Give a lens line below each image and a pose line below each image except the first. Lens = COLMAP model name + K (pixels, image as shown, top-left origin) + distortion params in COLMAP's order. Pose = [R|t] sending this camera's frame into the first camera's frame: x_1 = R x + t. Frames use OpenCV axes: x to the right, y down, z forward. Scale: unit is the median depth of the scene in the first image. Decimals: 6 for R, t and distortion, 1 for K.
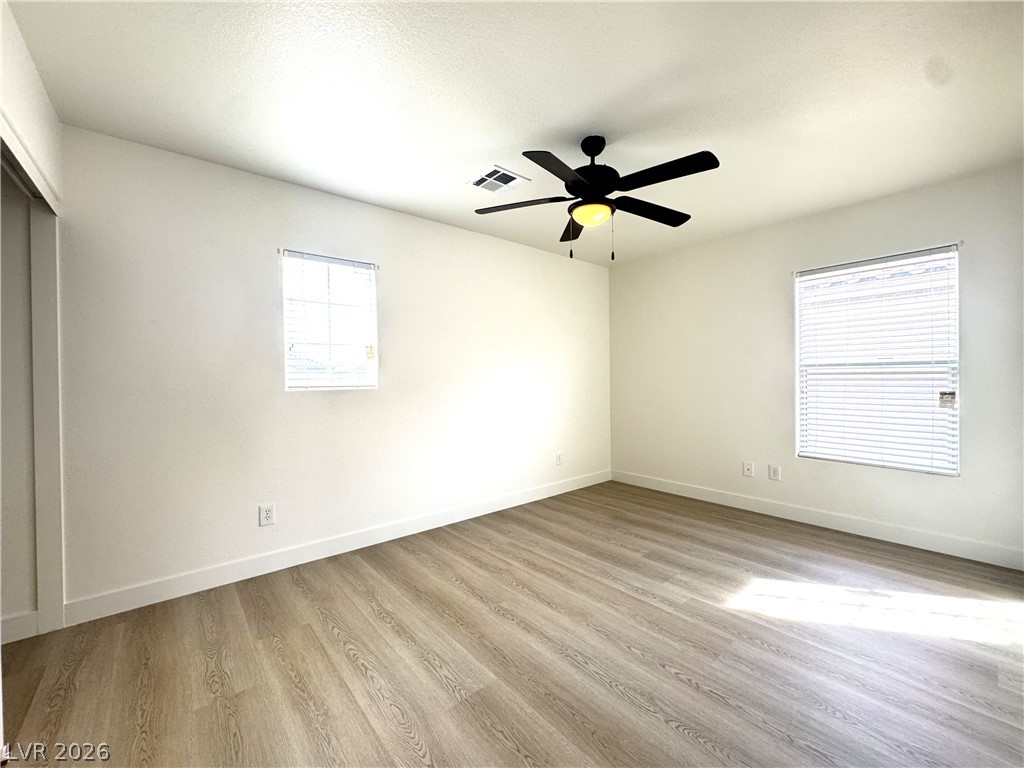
lens RADIAL K [[412.6, 0, 516.3], [0, 412.6, 379.0], [0, 0, 1]] dist [-0.004234, 0.000984]
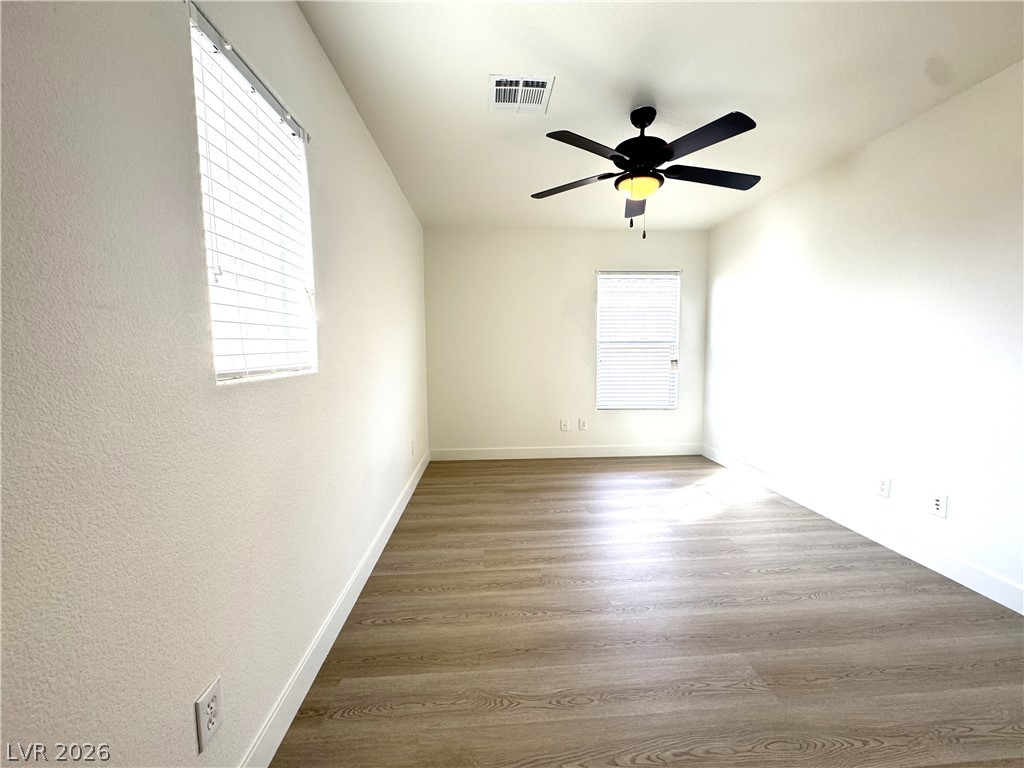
lens RADIAL K [[412.6, 0, 510.8], [0, 412.6, 377.2], [0, 0, 1]] dist [-0.004234, 0.000984]
pose [[0.590800, -0.050165, 0.805257, -0.620776], [0.000599, 0.998092, 0.061739, -0.001328], [-0.806818, -0.035993, 0.589703, 0.479585]]
